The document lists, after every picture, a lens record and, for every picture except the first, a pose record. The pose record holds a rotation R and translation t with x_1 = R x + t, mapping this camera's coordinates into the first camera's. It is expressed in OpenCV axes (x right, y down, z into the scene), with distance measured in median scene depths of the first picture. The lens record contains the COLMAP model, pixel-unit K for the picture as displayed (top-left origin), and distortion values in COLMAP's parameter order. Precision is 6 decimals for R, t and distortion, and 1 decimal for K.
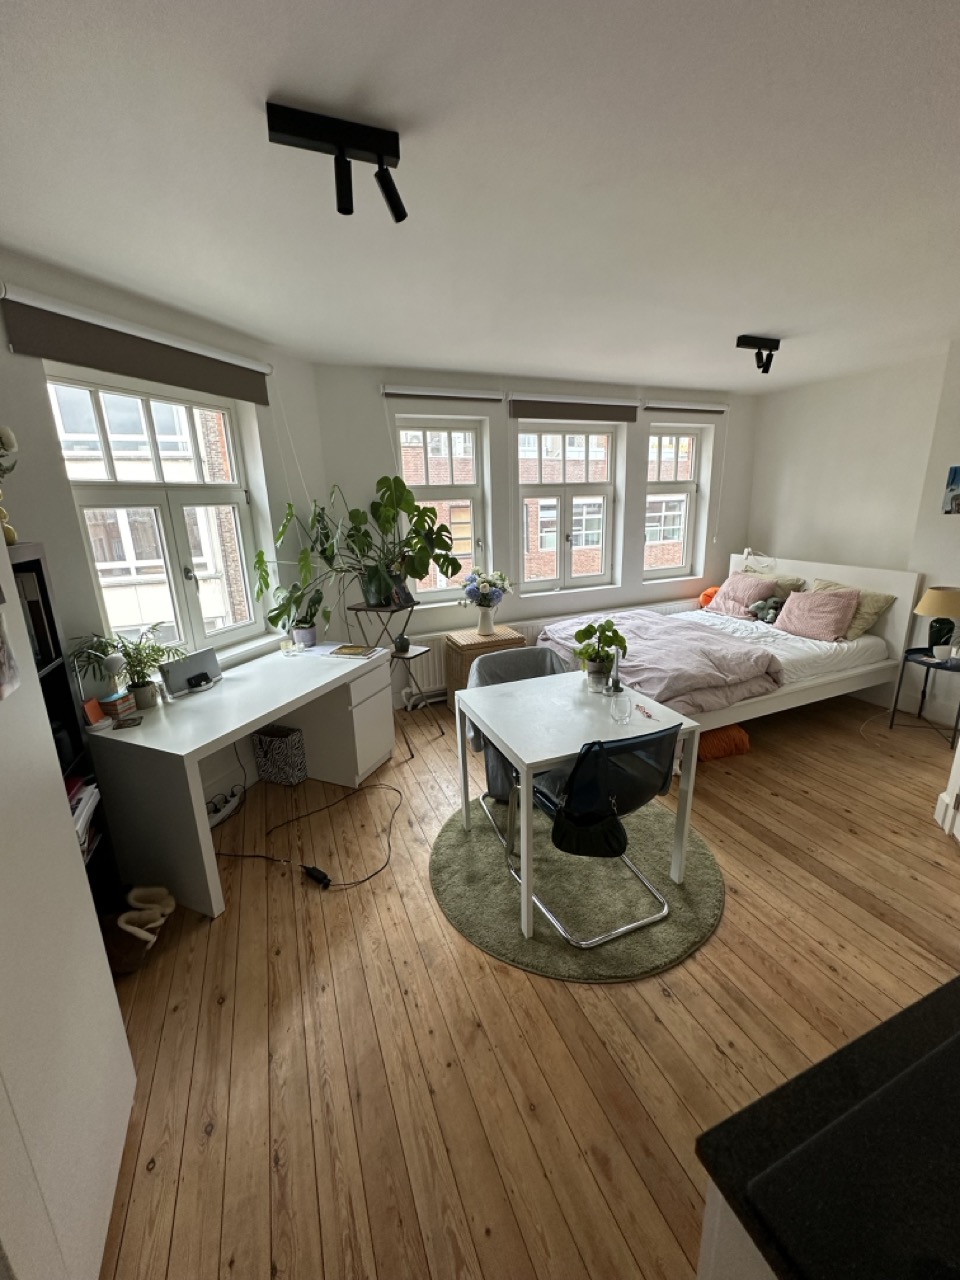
lens RADIAL K [[511.2, 0, 486.3], [0, 511.2, 638.8], [0, 0, 1]] dist [-0.003175, -0.000061]
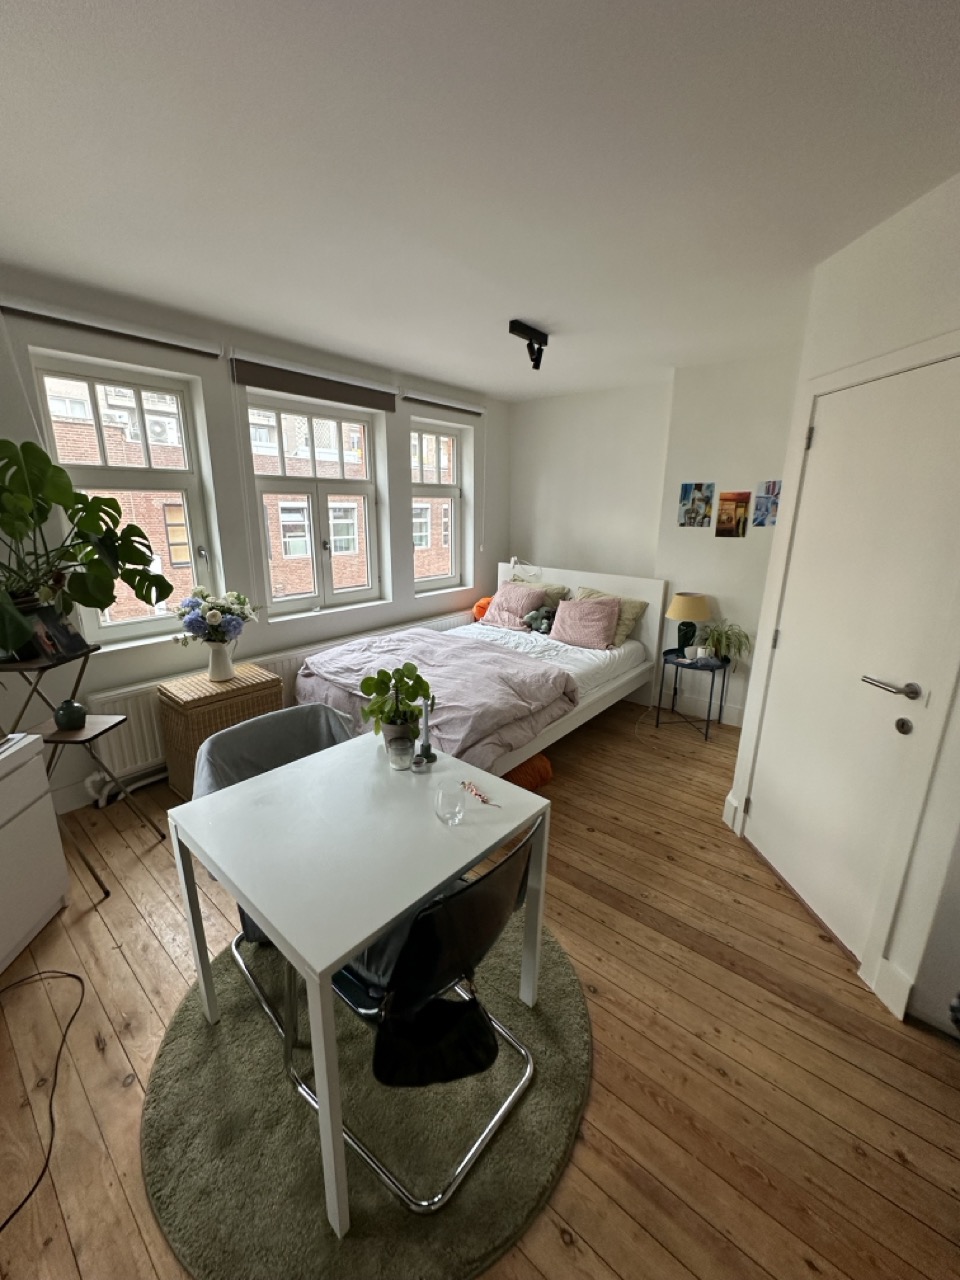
lens RADIAL K [[511.2, 0, 482.9], [0, 511.2, 641.8], [0, 0, 1]] dist [-0.003175, -0.000061]
pose [[0.891087, -0.078205, 0.447044, 0.010964], [0.080472, 0.996659, 0.013949, -0.051727], [-0.446642, 0.023545, 0.894403, 0.236788]]
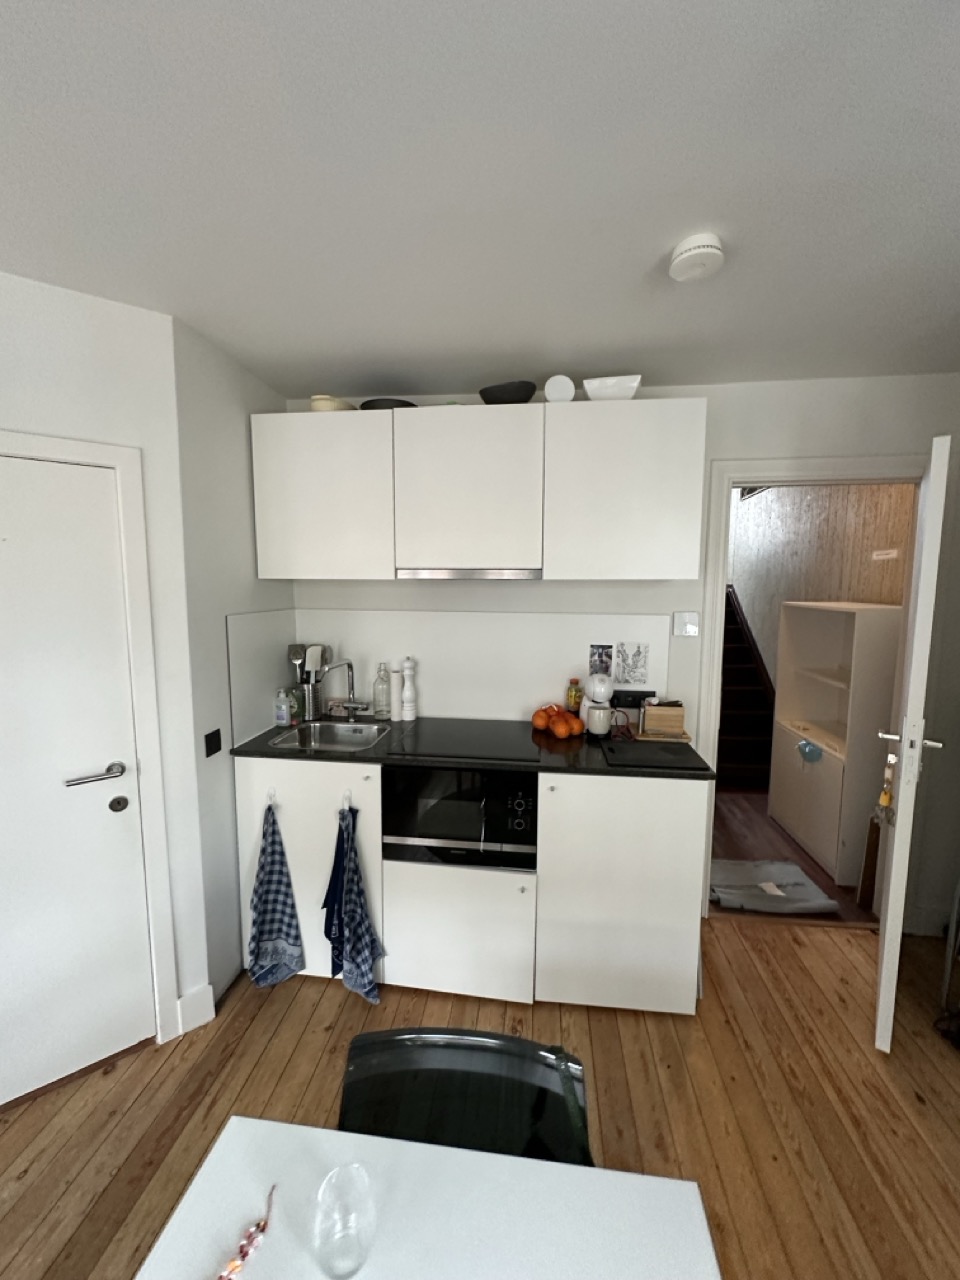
lens RADIAL K [[511.2, 0, 472.9], [0, 511.2, 636.8], [0, 0, 1]] dist [-0.003175, -0.000061]
pose [[-0.864494, -0.023910, 0.502075, 0.021457], [0.154902, 0.937580, 0.311366, -0.202148], [-0.478180, 0.346946, -0.806829, 0.706872]]
